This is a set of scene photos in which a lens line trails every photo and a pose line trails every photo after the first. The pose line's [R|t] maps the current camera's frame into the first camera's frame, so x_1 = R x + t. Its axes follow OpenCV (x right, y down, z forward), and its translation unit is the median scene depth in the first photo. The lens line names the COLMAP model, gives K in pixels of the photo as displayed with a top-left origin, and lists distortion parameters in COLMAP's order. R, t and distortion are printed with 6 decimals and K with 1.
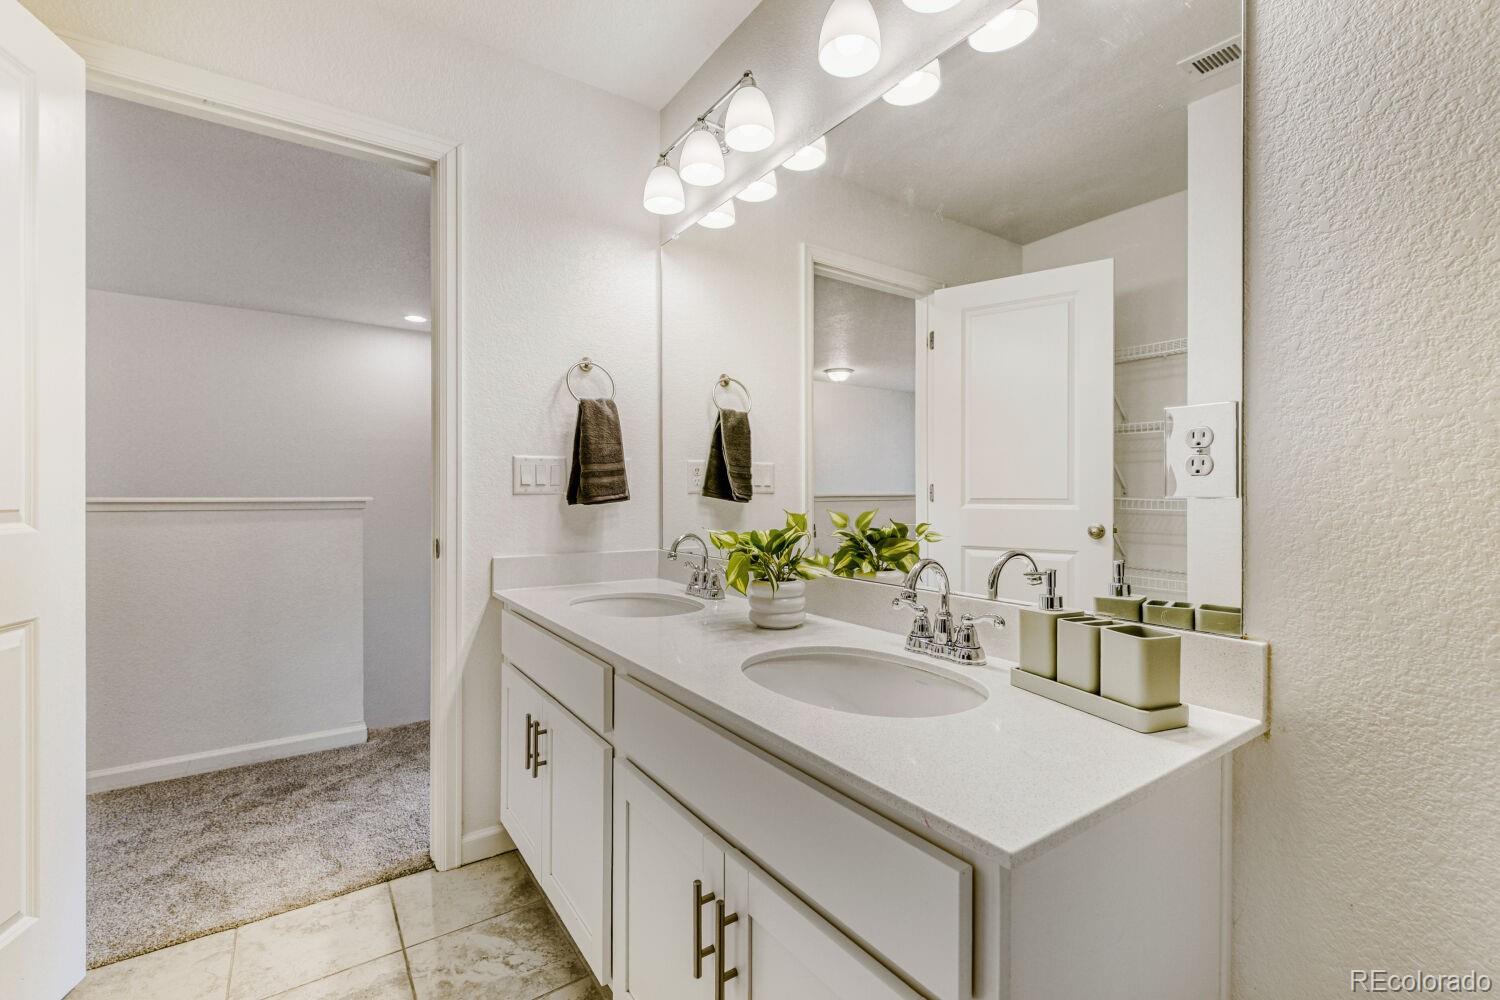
lens RADIAL K [[629.0, 0, 748.8], [0, 629.0, 509.6], [0, 0, 1]] dist [-0.001510, -0.000522]
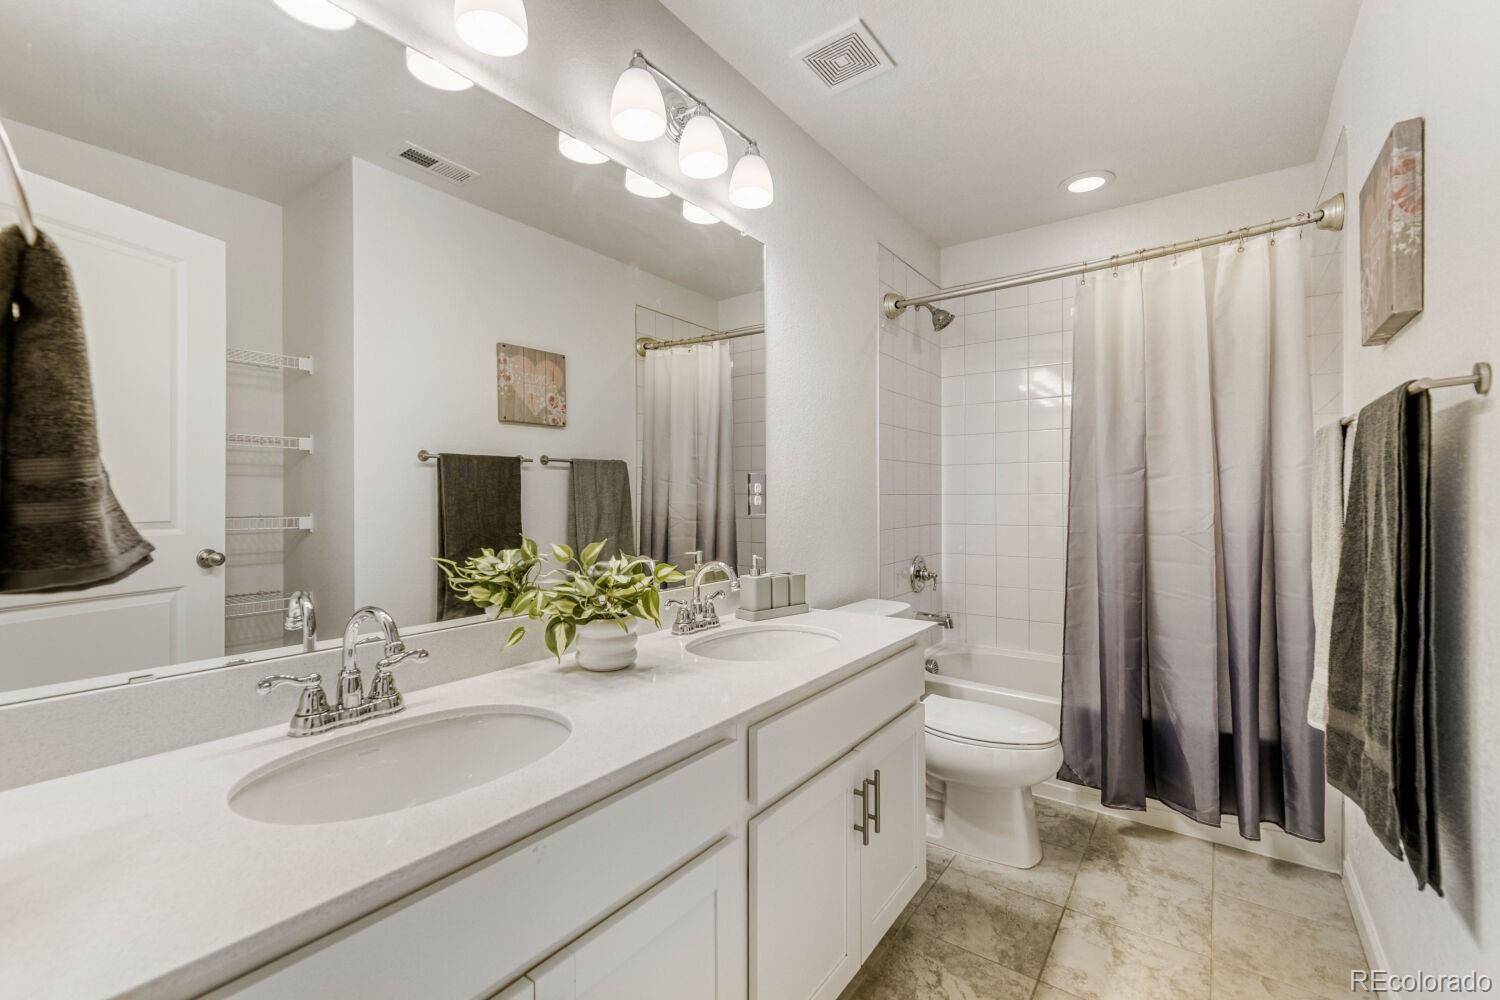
lens RADIAL K [[629.0, 0, 748.8], [0, 629.0, 509.6], [0, 0, 1]] dist [-0.001510, -0.000522]
pose [[-0.310984, -0.001581, 0.950414, -1.215280], [0.030566, 0.999465, 0.011664, -0.048885], [-0.949924, 0.032677, -0.310769, 1.541516]]
